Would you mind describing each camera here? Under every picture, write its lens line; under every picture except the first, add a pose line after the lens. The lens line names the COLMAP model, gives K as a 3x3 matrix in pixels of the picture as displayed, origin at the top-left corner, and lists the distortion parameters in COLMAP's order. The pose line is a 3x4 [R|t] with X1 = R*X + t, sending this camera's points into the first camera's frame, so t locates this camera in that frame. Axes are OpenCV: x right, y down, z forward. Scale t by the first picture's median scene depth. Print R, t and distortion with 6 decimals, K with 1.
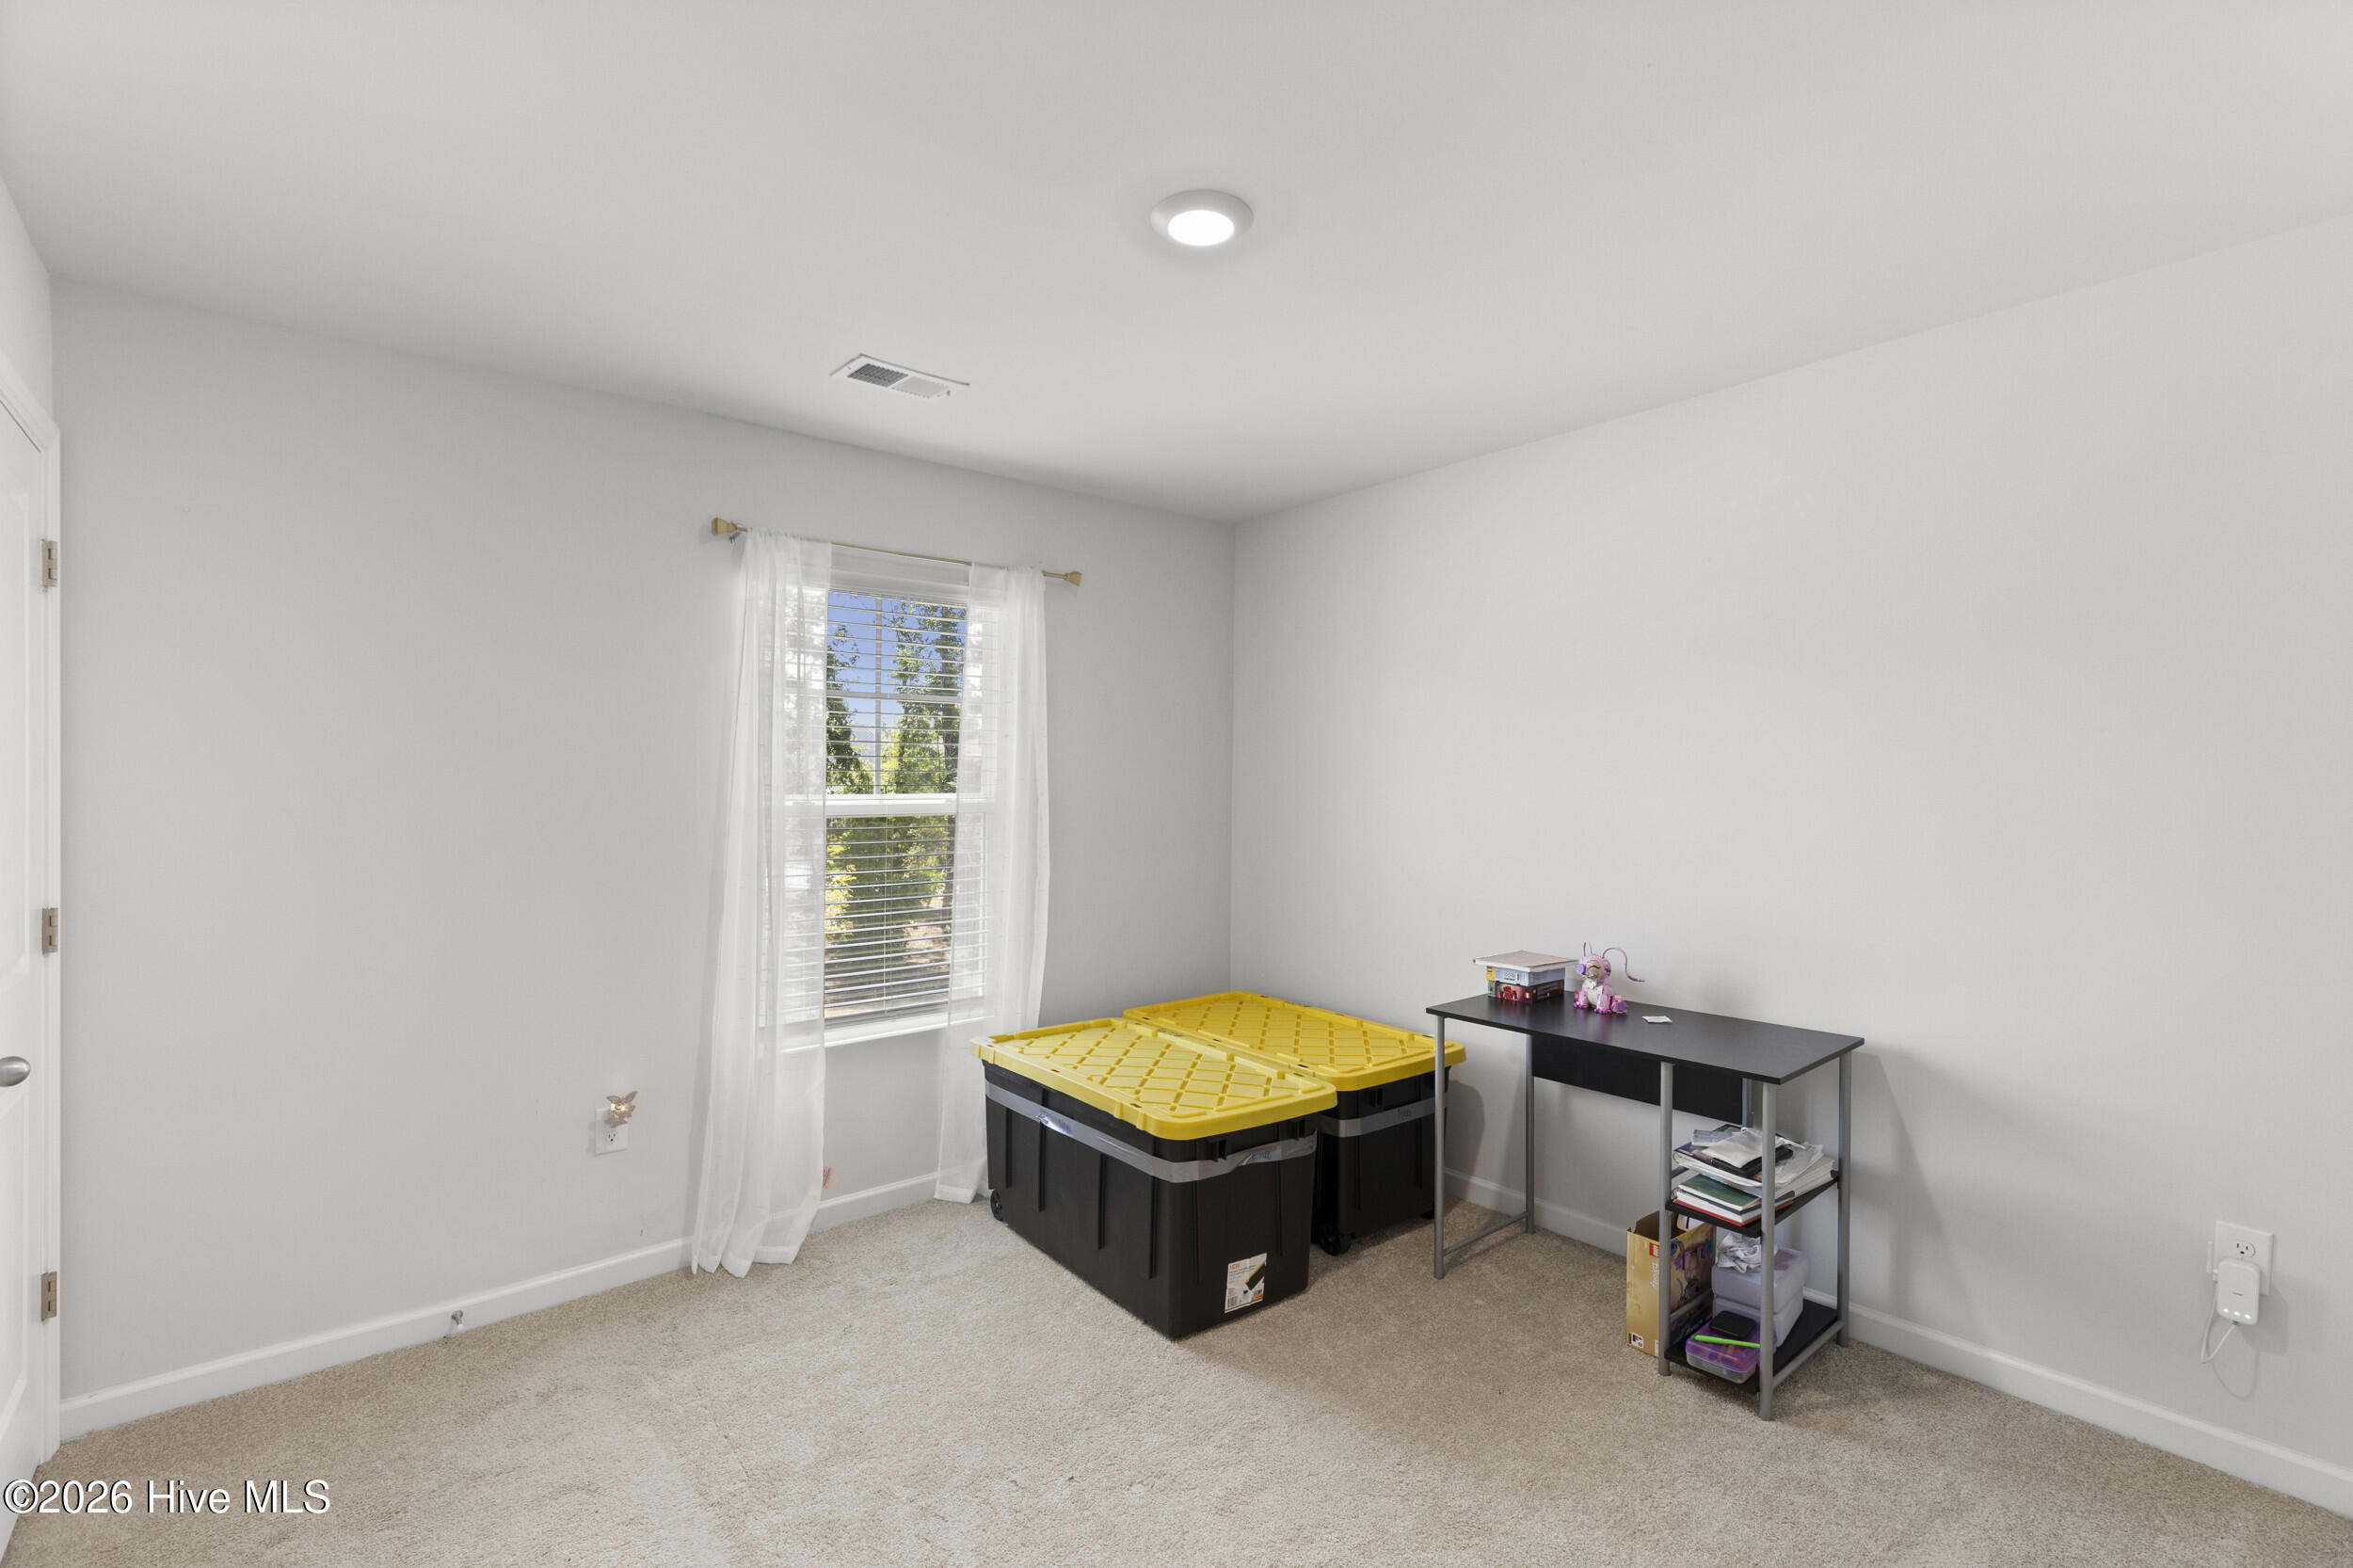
lens RADIAL K [[1058.7, 0, 1176.5], [0, 1058.7, 784.0], [0, 0, 1]] dist [0.000679, 0.000131]
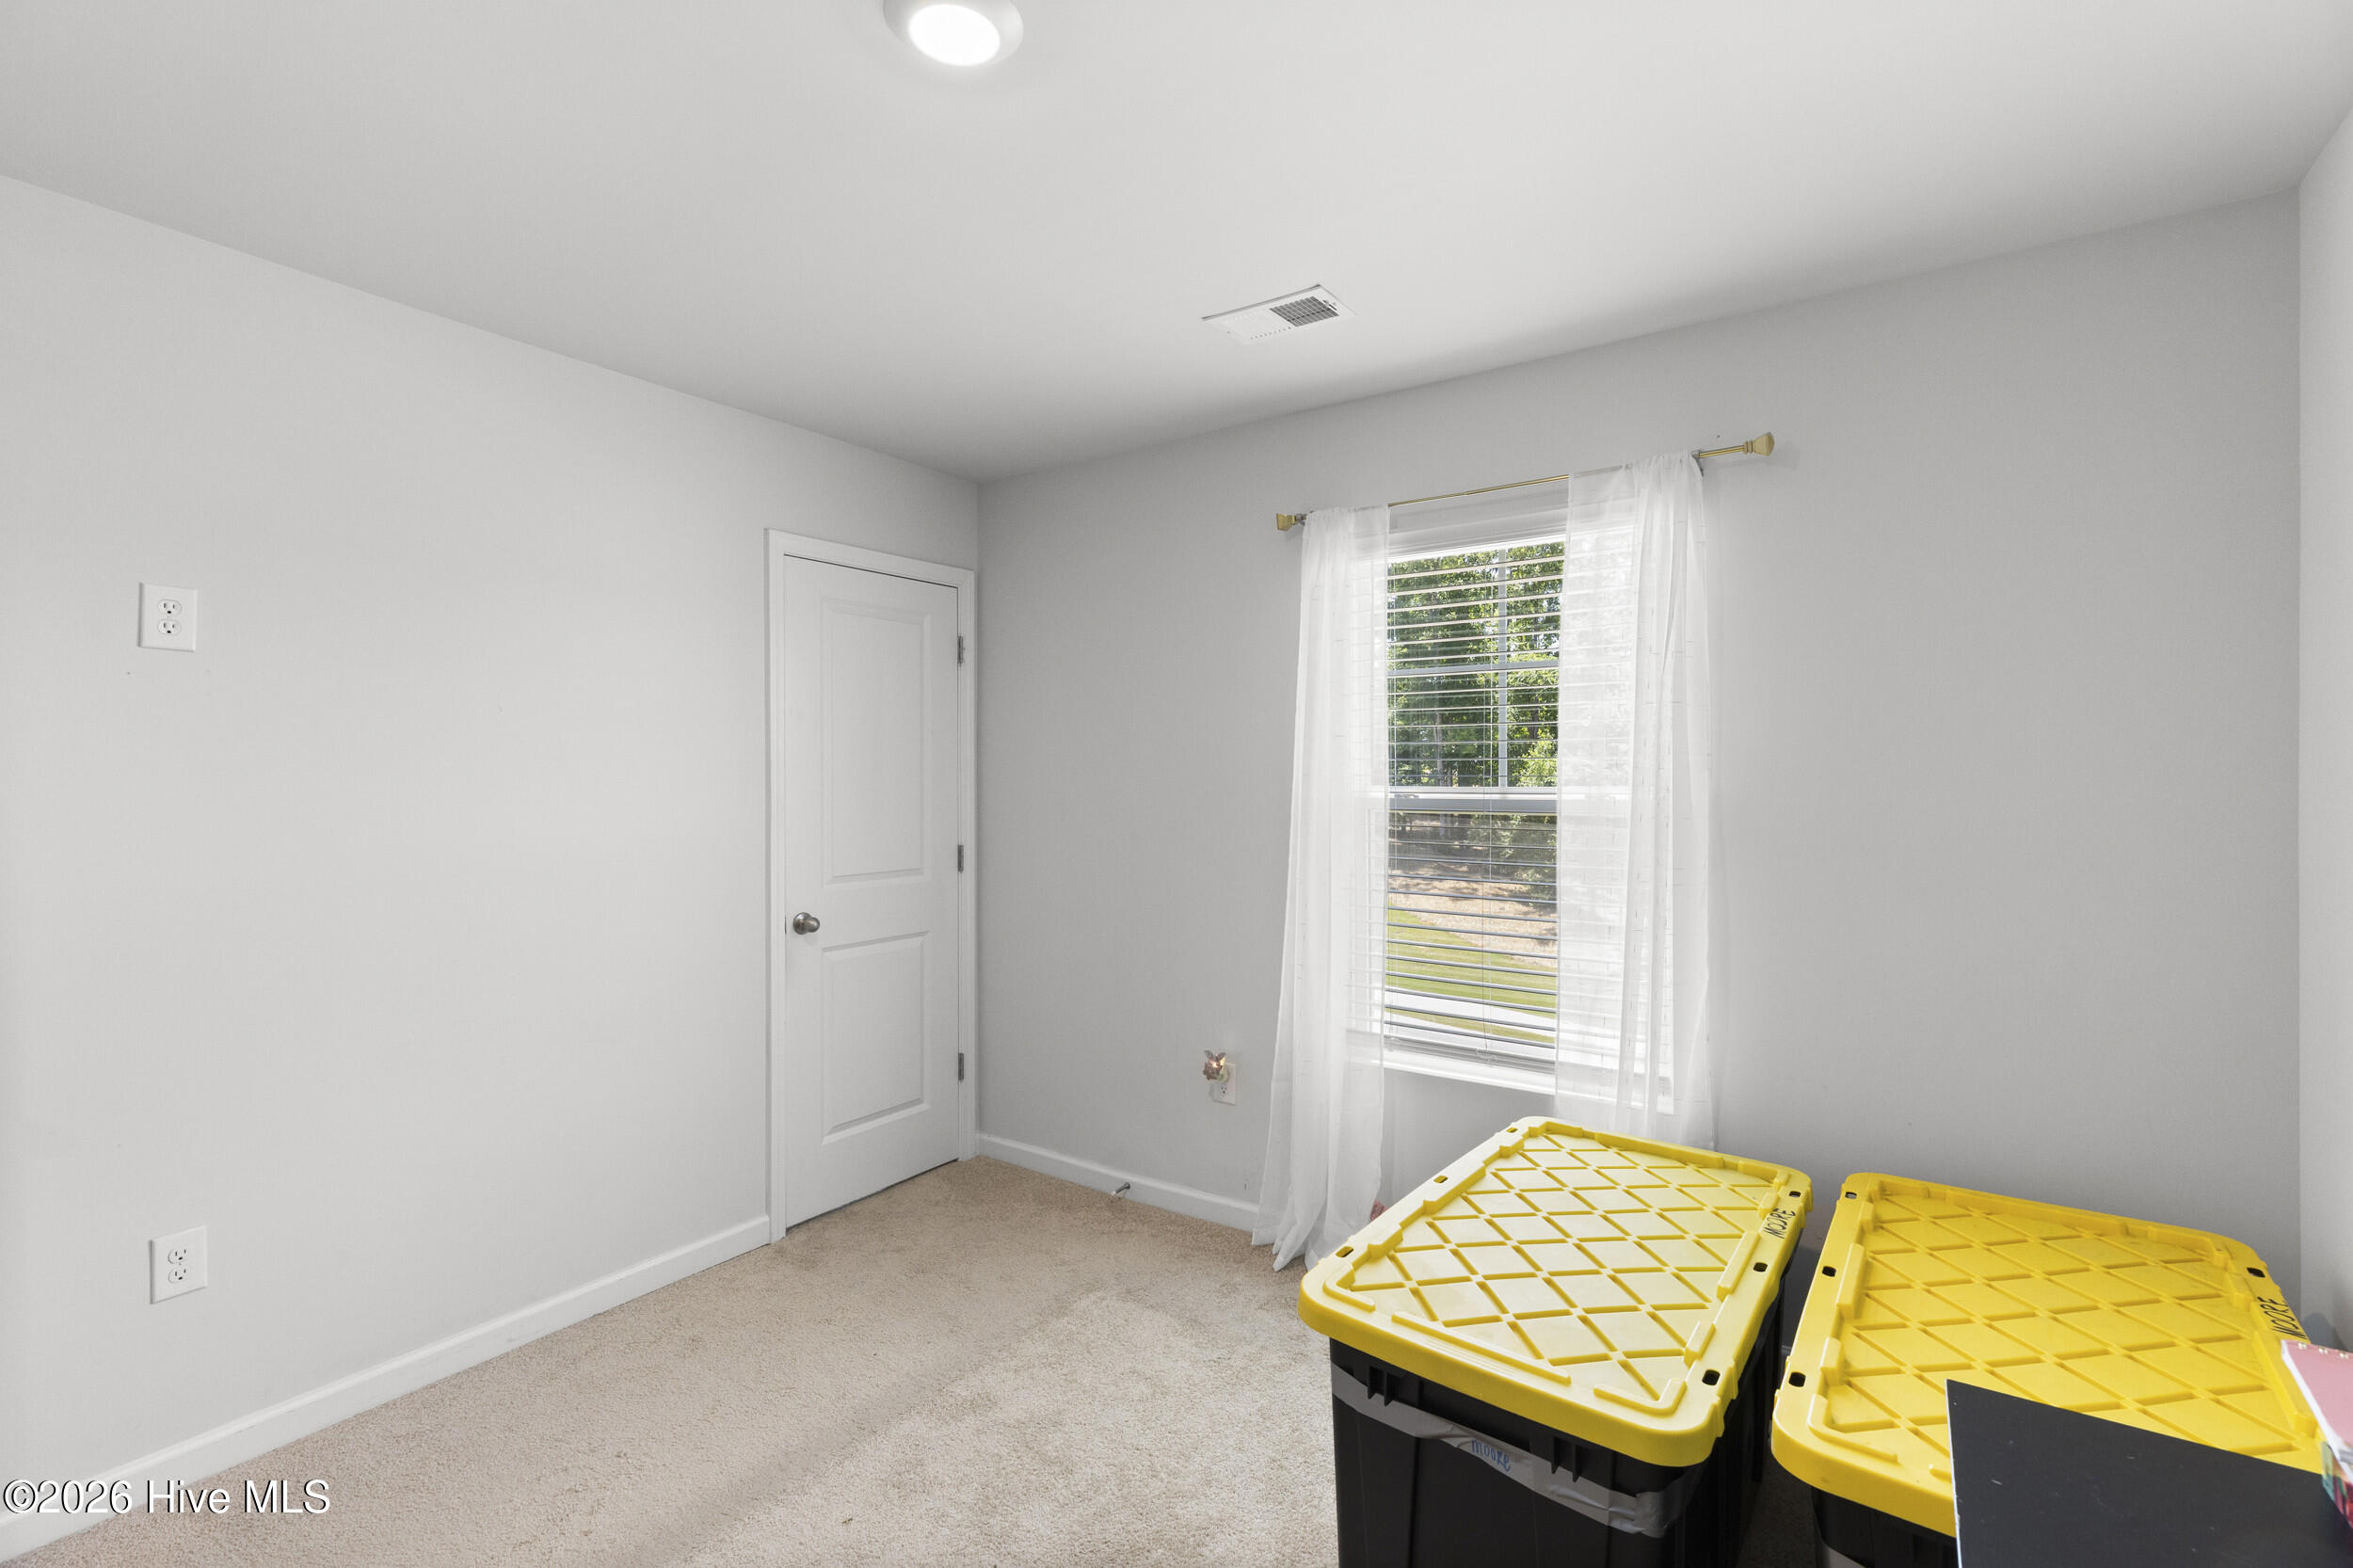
lens RADIAL K [[1042.2, 0, 1182.2], [0, 1042.2, 771.8], [0, 0, 1]] dist [0.000752, -0.000020]
pose [[0.281217, -0.003192, -0.959639, 0.522546], [-0.003866, 0.999983, -0.004459, 0.002679], [0.959636, 0.004964, 0.281200, 0.657657]]
